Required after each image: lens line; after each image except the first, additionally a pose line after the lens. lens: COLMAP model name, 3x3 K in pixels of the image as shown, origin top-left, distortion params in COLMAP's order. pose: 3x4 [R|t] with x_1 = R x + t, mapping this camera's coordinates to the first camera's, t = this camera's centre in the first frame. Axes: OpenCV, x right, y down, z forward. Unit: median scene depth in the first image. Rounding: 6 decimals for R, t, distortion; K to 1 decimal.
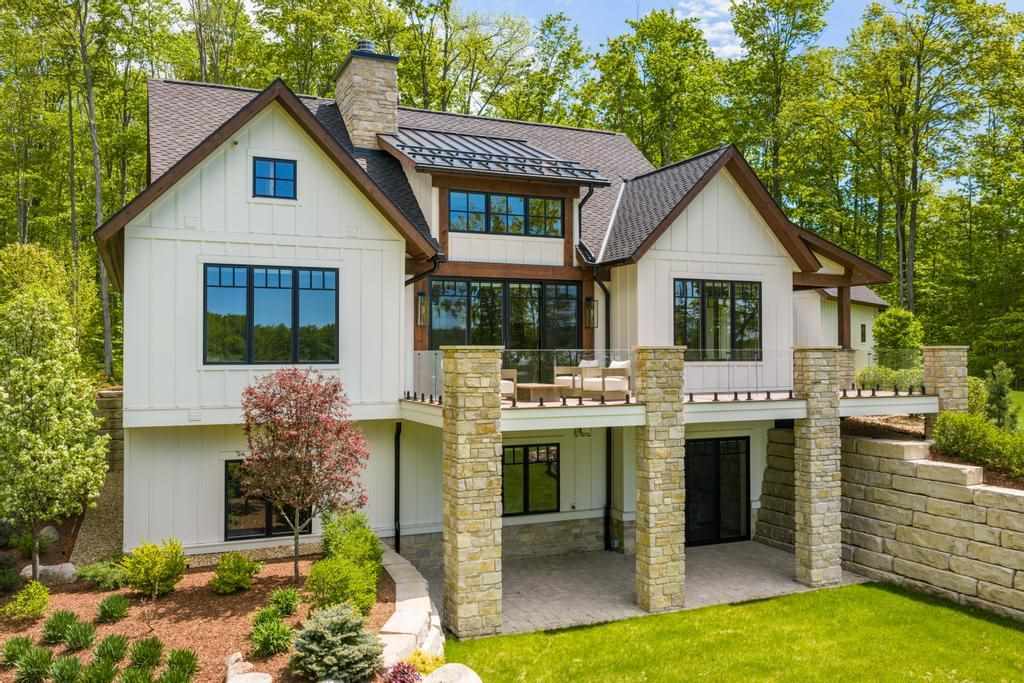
lens RADIAL K [[857.0, 0, 512.0], [0, 857.0, 341.5], [0, 0, 1]] dist [0.012519, 0.002475]
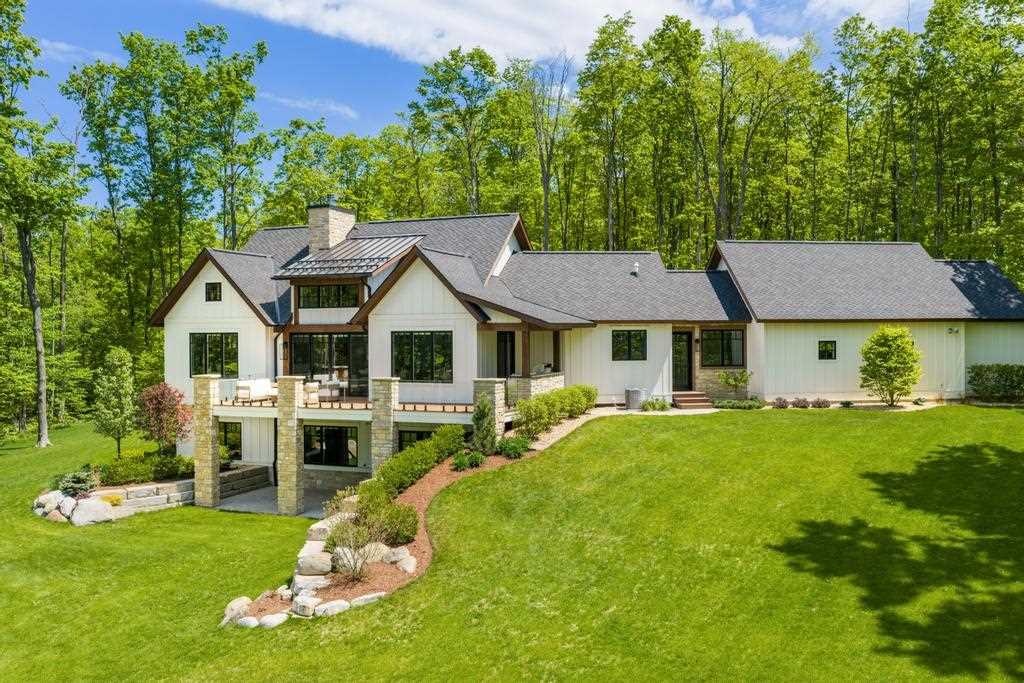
lens RADIAL K [[857.0, 0, 512.0], [0, 857.0, 341.5], [0, 0, 1]] dist [0.012519, 0.002475]
pose [[0.702921, 0.003098, -0.711261, 1.573347], [0.013723, 0.999745, 0.017917, -0.083904], [0.711136, -0.022355, 0.702699, 0.017242]]
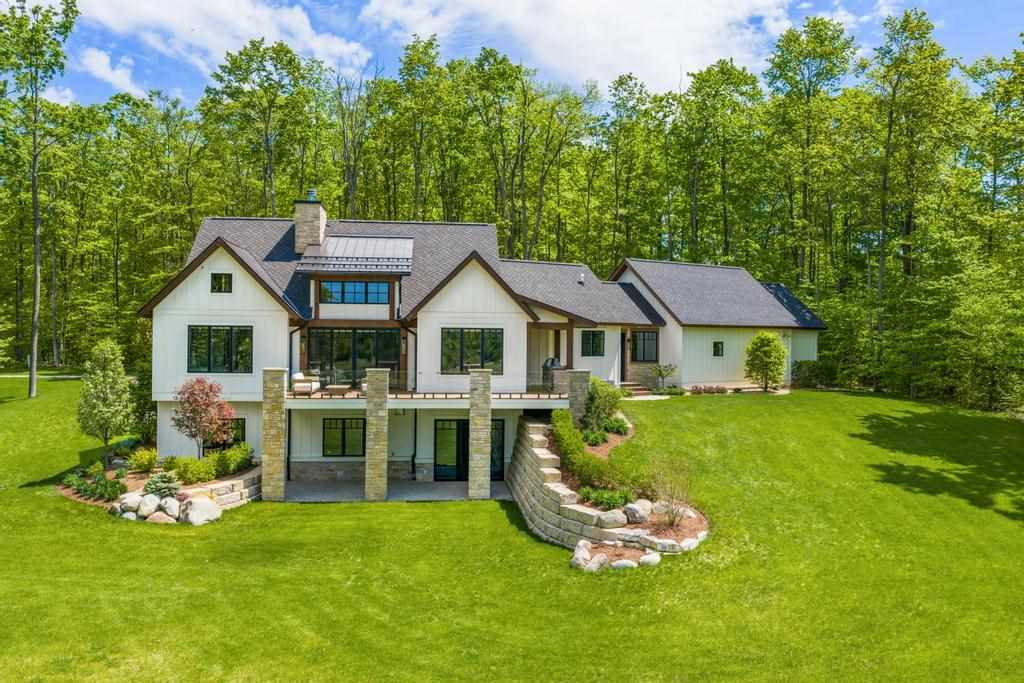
lens RADIAL K [[857.0, 0, 512.0], [0, 857.0, 341.5], [0, 0, 1]] dist [0.012519, 0.002475]
pose [[0.949164, 0.012335, -0.314541, 0.920027], [-0.007323, 0.999827, 0.017112, -0.079705], [0.314698, -0.013939, 0.949090, -0.658460]]
